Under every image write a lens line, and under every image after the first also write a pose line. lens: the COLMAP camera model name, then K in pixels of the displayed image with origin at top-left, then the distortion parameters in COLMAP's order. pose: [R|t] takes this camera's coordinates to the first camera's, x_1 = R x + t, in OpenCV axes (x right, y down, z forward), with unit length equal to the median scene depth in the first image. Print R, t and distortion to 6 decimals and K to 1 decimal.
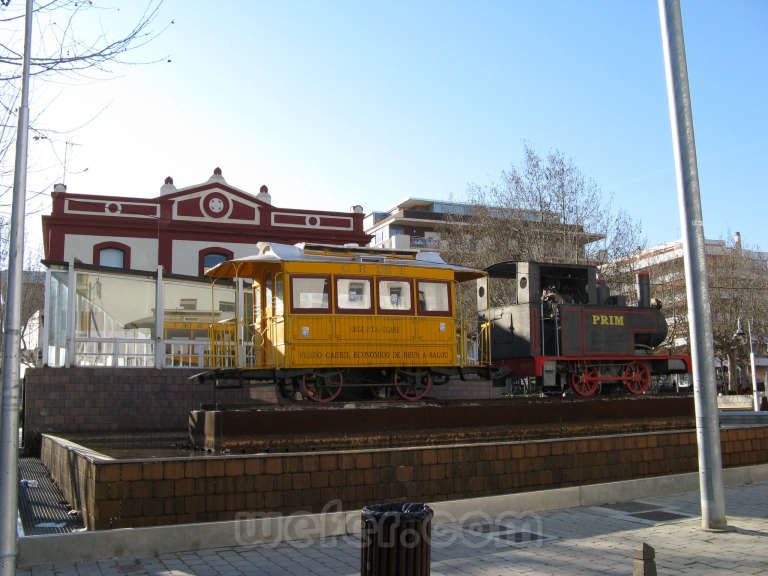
lens RADIAL K [[793.7, 0, 384.0], [0, 793.7, 288.0], [0, 0, 1]] dist [-0.184979, 0.179977]
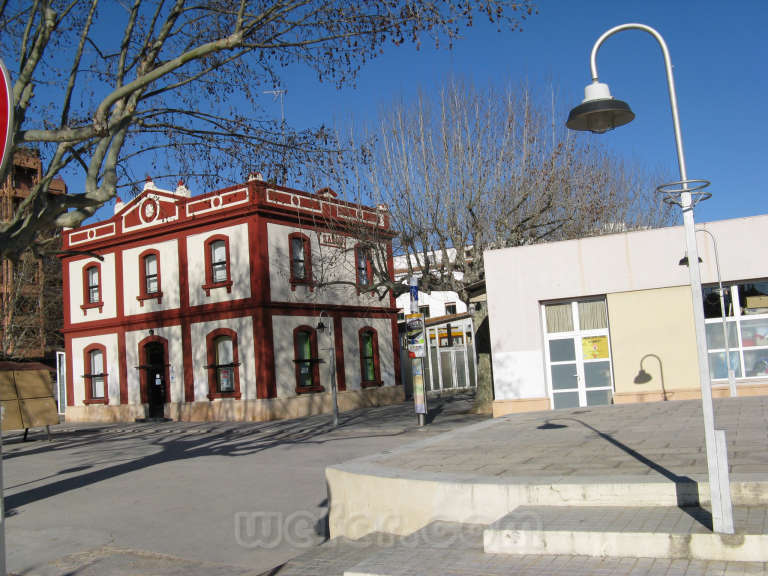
lens RADIAL K [[793.7, 0, 384.0], [0, 793.7, 288.0], [0, 0, 1]] dist [-0.184979, 0.179977]
pose [[0.552433, -0.103429, -0.827116, 1.566714], [0.172976, 0.984896, -0.007628, 0.118224], [0.815412, -0.138857, 0.561980, 1.196747]]
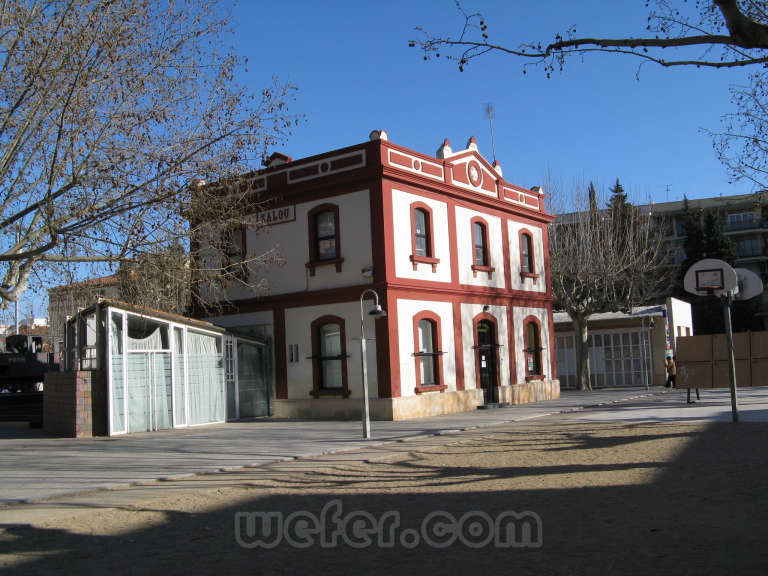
lens RADIAL K [[793.7, 0, 384.0], [0, 793.7, 288.0], [0, 0, 1]] dist [-0.184979, 0.179977]
pose [[0.859444, 0.029425, 0.510383, -1.497341], [-0.043317, 0.998943, 0.015352, 0.047674], [-0.509392, -0.035302, 0.859810, 0.388706]]
